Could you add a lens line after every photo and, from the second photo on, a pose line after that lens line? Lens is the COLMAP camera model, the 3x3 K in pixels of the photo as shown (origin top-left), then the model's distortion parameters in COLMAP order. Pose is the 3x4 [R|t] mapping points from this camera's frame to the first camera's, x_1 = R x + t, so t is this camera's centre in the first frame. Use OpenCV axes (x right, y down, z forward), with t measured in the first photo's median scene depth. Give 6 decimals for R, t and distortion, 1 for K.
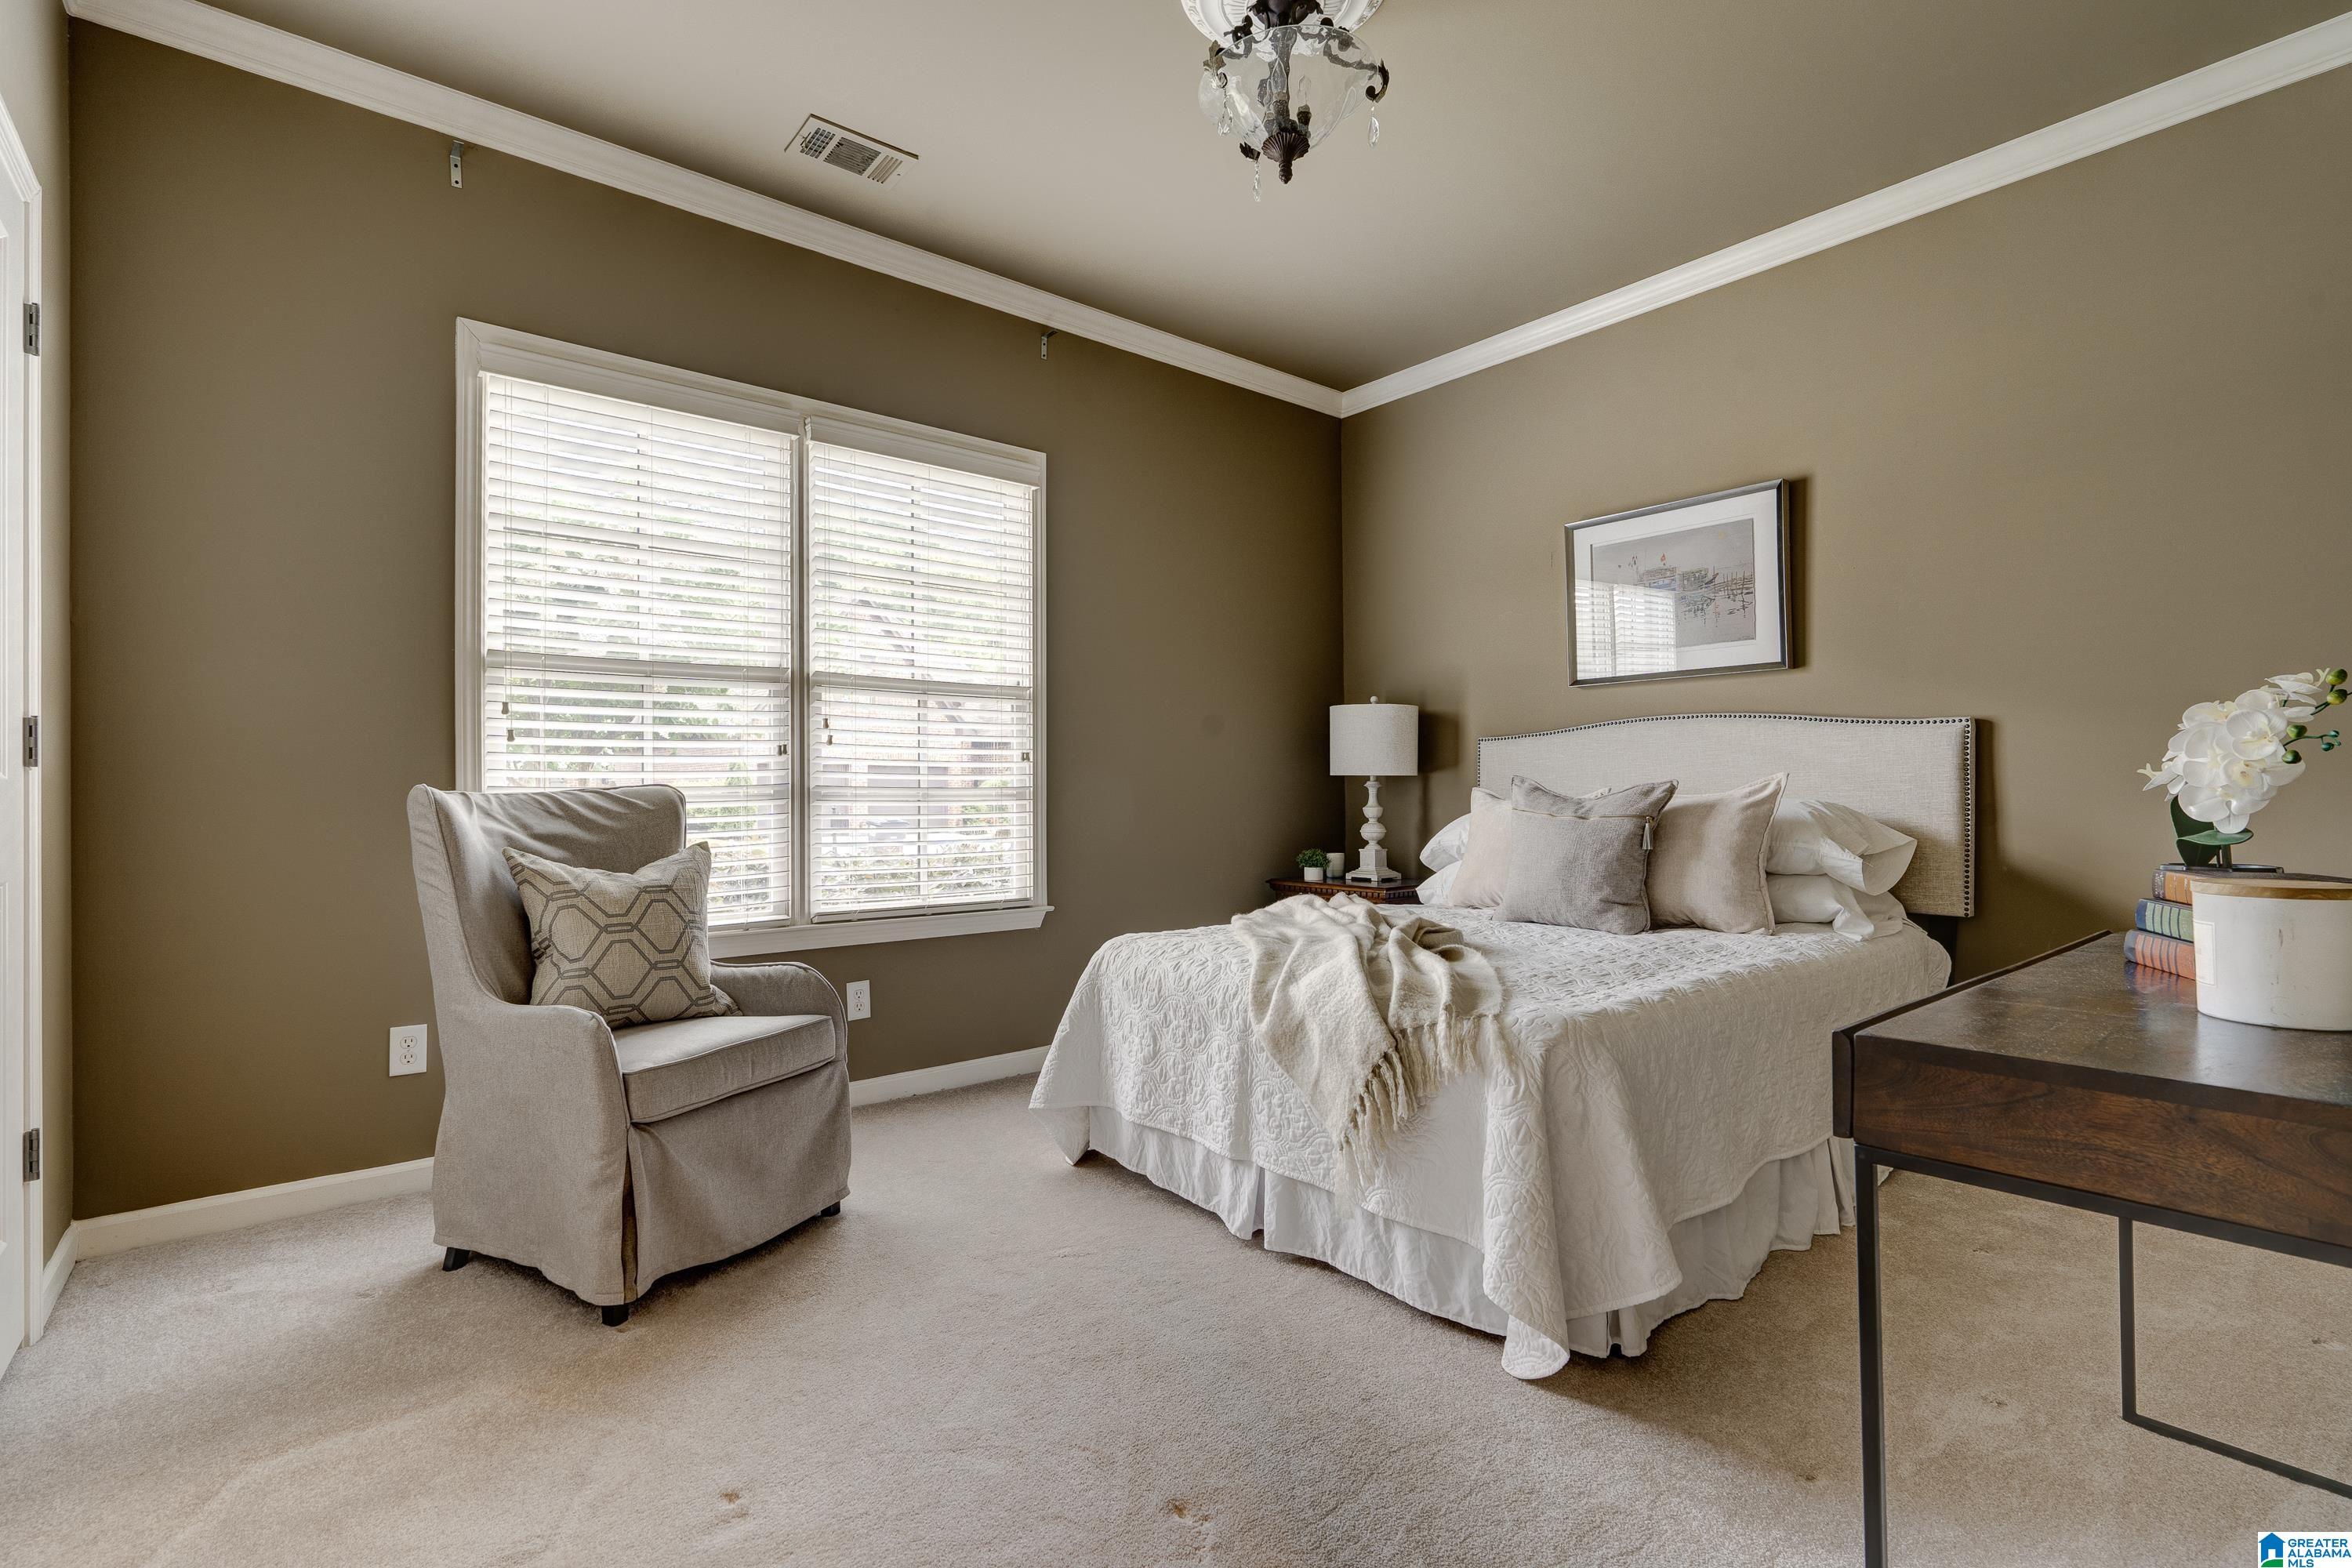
lens RADIAL K [[1070.8, 0, 1181.6], [0, 1070.8, 785.0], [0, 0, 1]] dist [-0.004417, -0.000361]
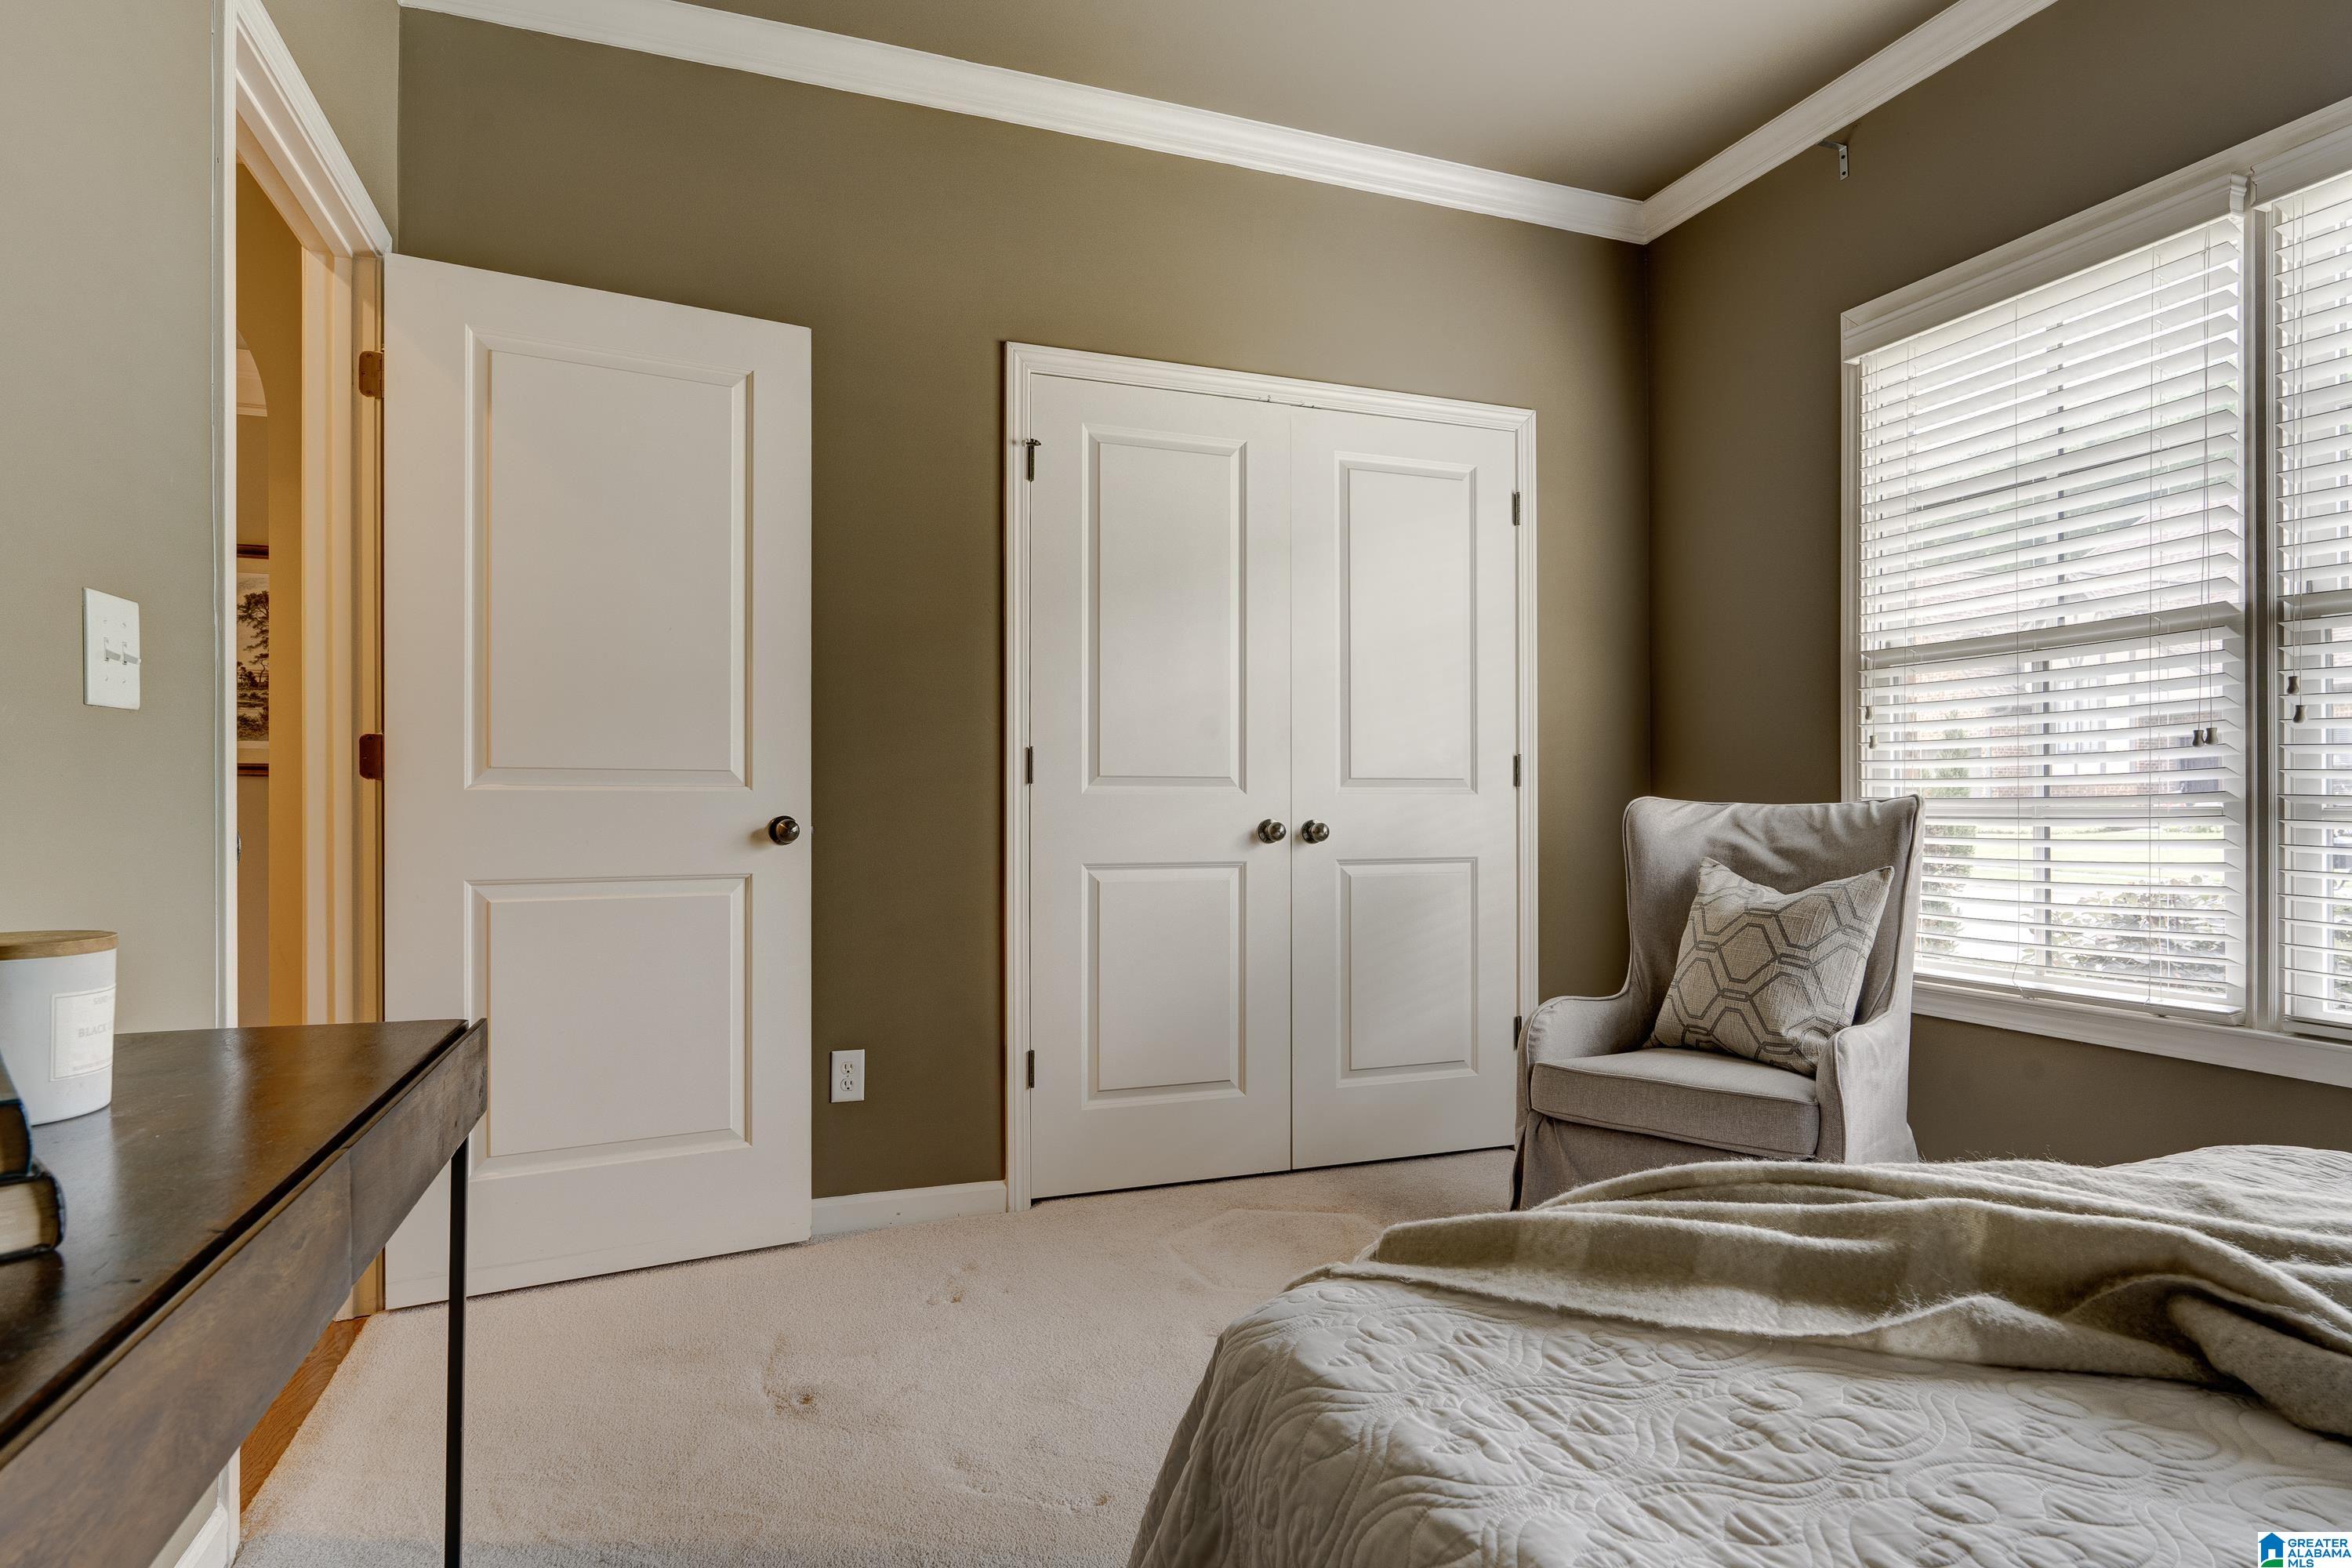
lens RADIAL K [[1336.2, 0, 1191.5], [0, 1336.2, 799.3], [0, 0, 1]] dist [0.004355, 0.000146]
pose [[-0.314883, -0.000065, -0.949131, 0.642251], [0.005727, 0.999982, -0.001968, 0.002129], [0.949113, -0.006056, -0.314877, 0.804994]]
